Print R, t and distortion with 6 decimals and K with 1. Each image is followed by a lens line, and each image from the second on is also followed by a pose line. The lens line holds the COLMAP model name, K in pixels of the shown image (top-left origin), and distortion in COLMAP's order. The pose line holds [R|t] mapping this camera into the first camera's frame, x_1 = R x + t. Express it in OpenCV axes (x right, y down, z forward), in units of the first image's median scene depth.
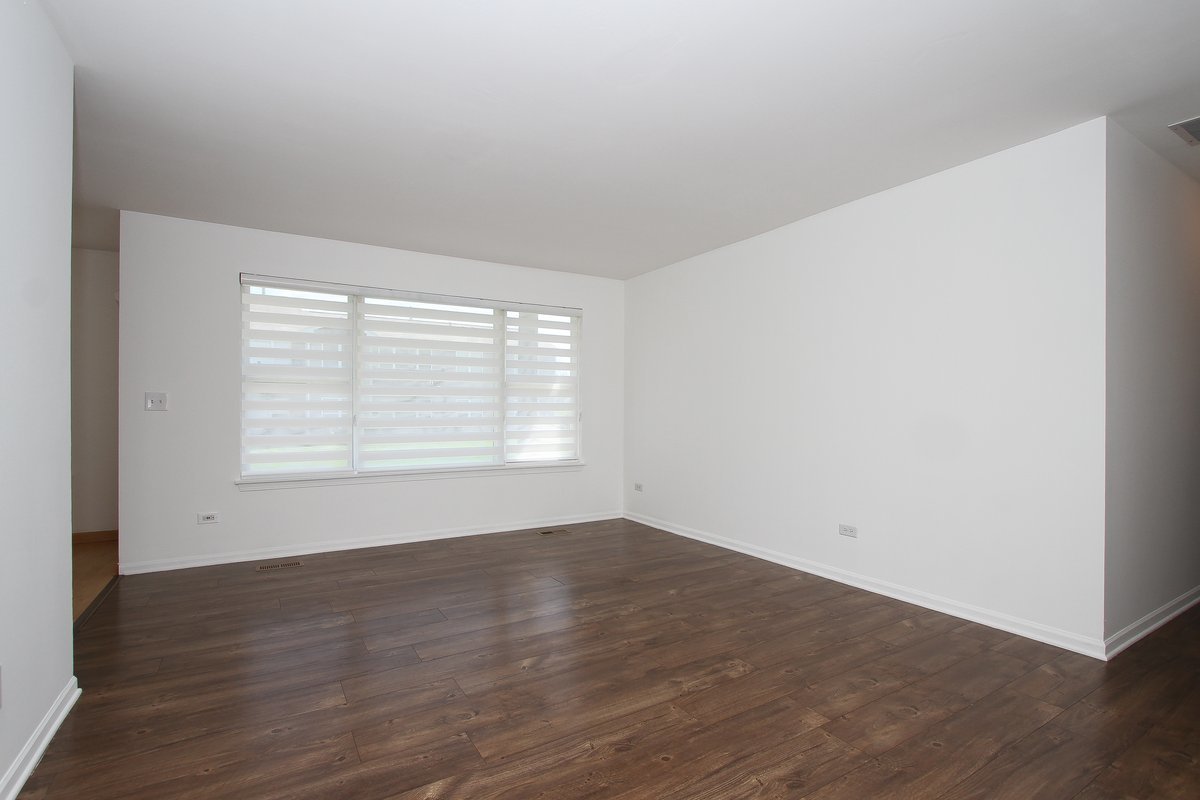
lens RADIAL K [[561.8, 0, 598.7], [0, 561.8, 409.2], [0, 0, 1]] dist [-0.015741, 0.001040]
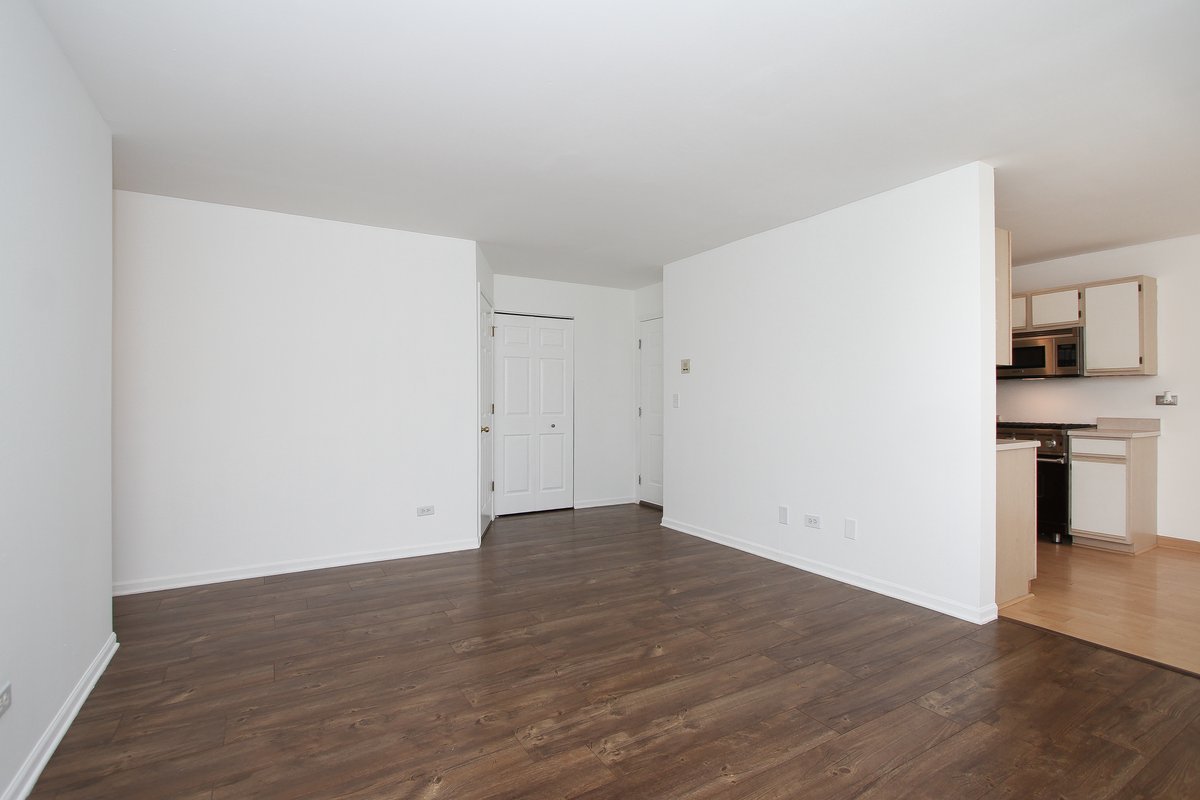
lens RADIAL K [[561.8, 0, 596.5], [0, 561.8, 399.7], [0, 0, 1]] dist [-0.015741, 0.001040]
pose [[-0.999757, -0.002332, 0.021911, -0.025193], [-0.002282, 0.999995, 0.002331, -0.021606], [-0.021916, 0.002280, -0.999757, 1.595654]]
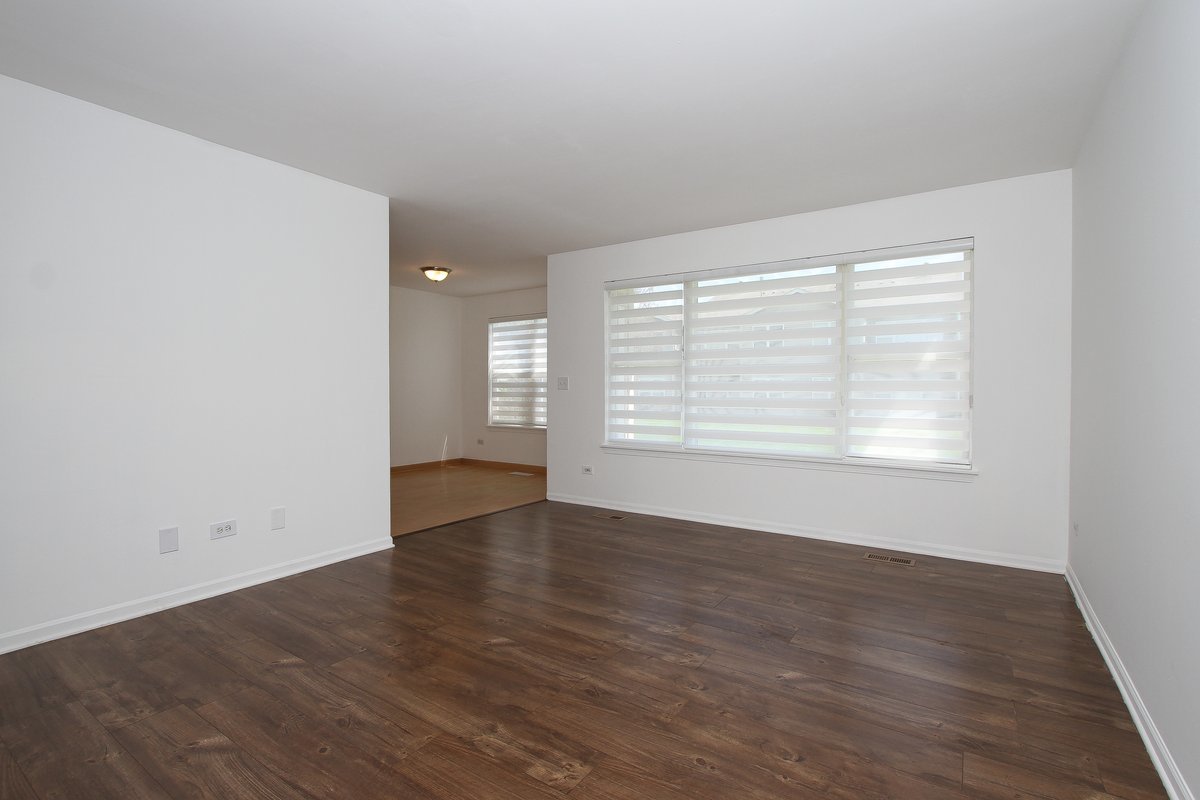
lens RADIAL K [[561.8, 0, 600.5], [0, 561.8, 389.5], [0, 0, 1]] dist [-0.015741, 0.001040]
pose [[0.413705, 0.001825, -0.910409, 0.665937], [-0.001249, 0.999998, 0.001437, 0.000127], [0.910410, 0.000542, 0.413707, 0.579711]]
